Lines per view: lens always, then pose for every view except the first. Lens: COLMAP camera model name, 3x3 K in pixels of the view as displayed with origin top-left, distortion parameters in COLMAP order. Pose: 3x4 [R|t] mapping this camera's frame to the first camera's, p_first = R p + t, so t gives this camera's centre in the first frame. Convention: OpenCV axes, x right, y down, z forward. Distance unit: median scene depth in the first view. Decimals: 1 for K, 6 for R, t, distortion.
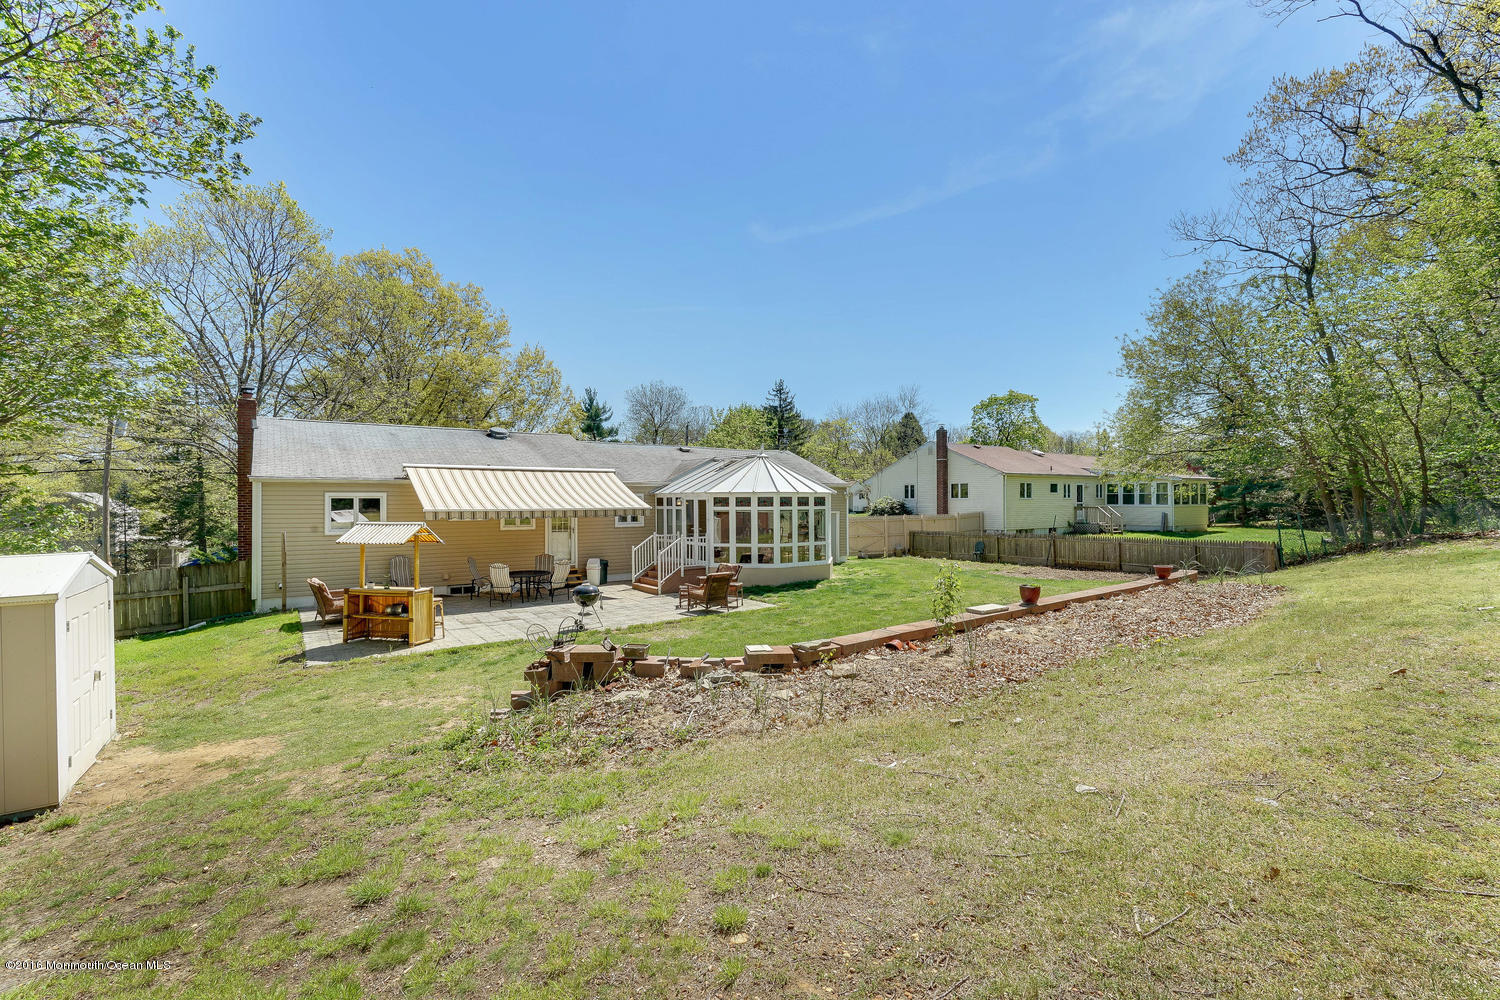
lens RADIAL K [[684.1, 0, 751.1], [0, 684.1, 499.3], [0, 0, 1]] dist [-0.001855, 0.001327]
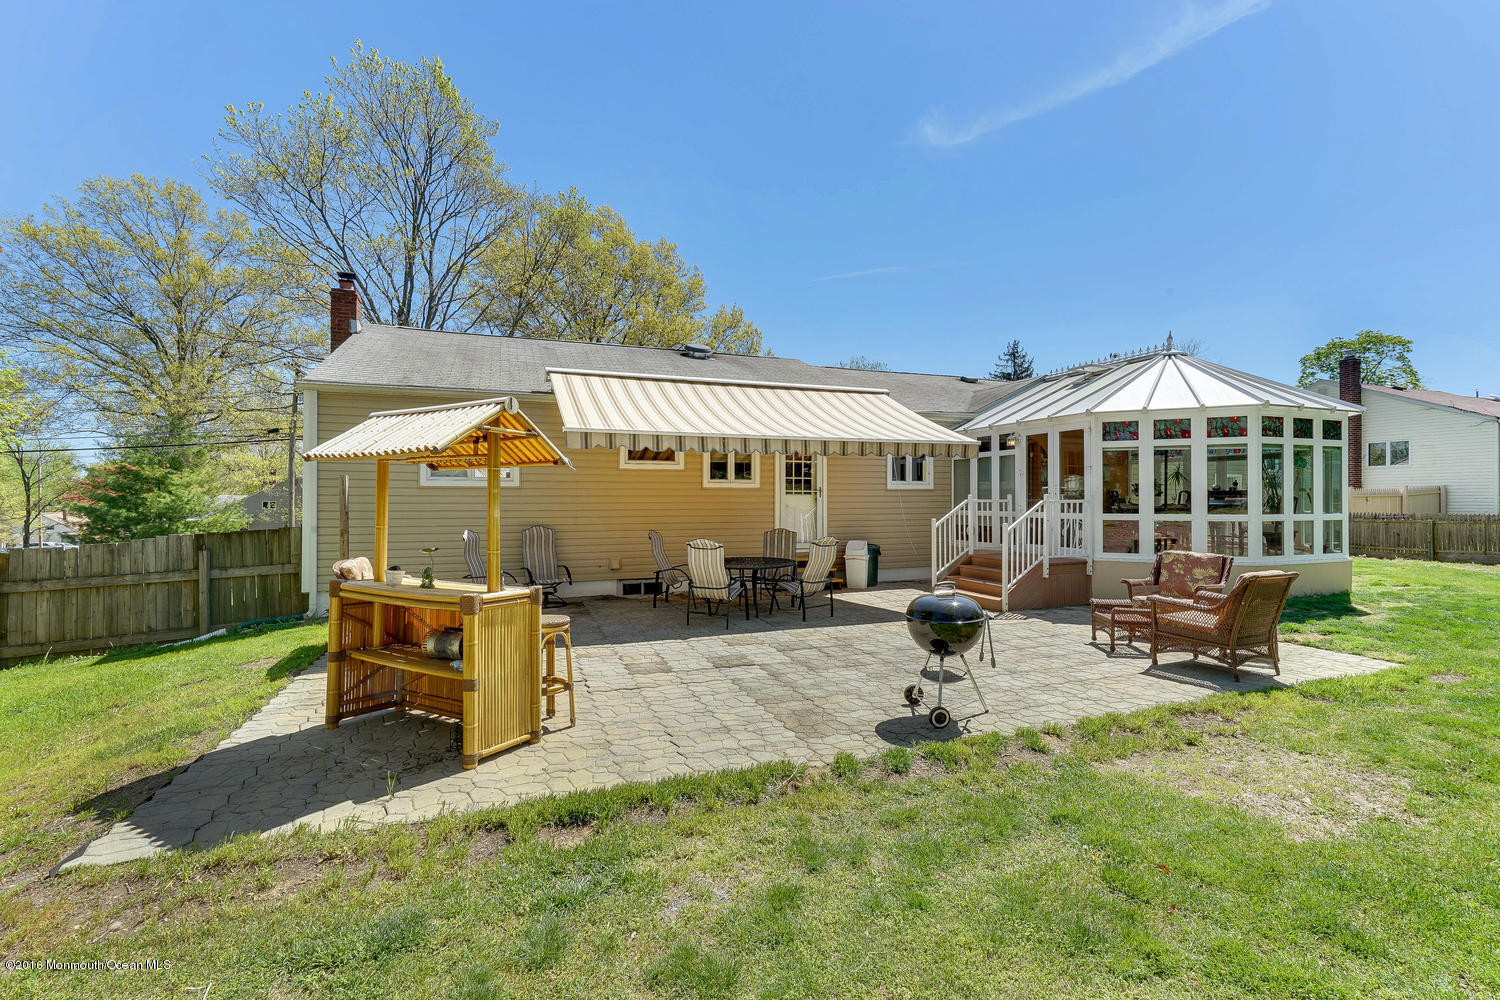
lens RADIAL K [[675.7, 0, 750.0], [0, 675.7, 500.0], [0, 0, 1]] dist [-0.011071, 0.000208]
pose [[0.965197, 0.003091, -0.261507, -0.184803], [-0.002649, 0.999994, 0.002042, 0.056613], [0.261512, -0.001278, 0.965199, 0.474166]]
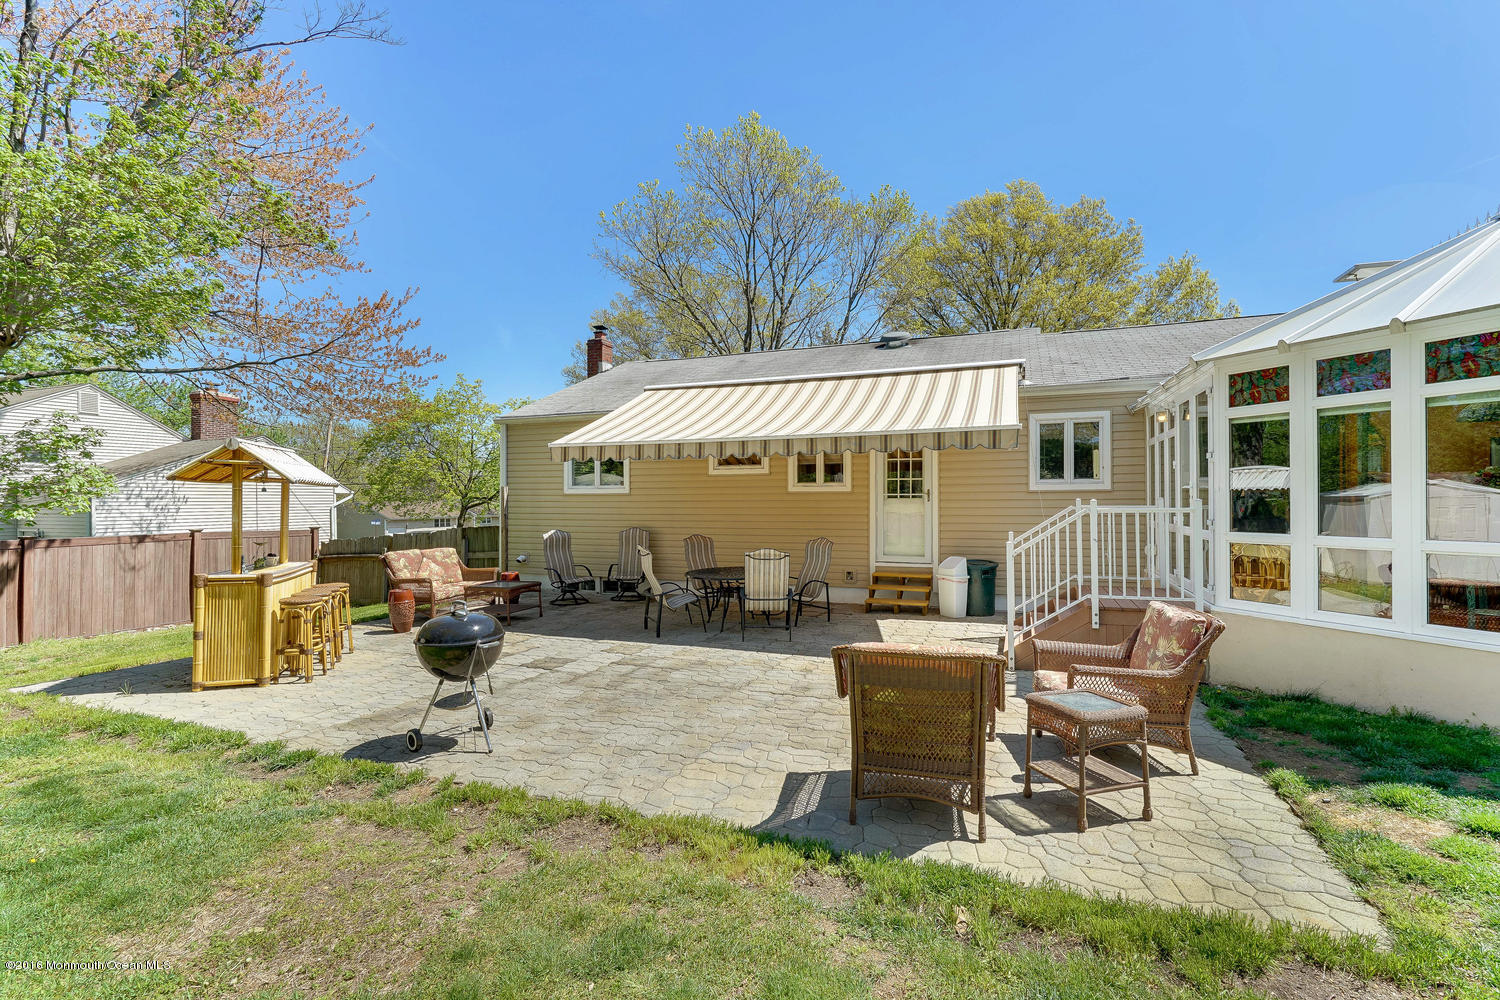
lens RADIAL K [[684.1, 0, 751.1], [0, 684.1, 499.3], [0, 0, 1]] dist [-0.001855, 0.001327]
pose [[0.542287, 0.001258, -0.840193, 0.084724], [0.001625, 0.999995, 0.002546, 0.051658], [0.840192, -0.002746, 0.542282, 0.701679]]
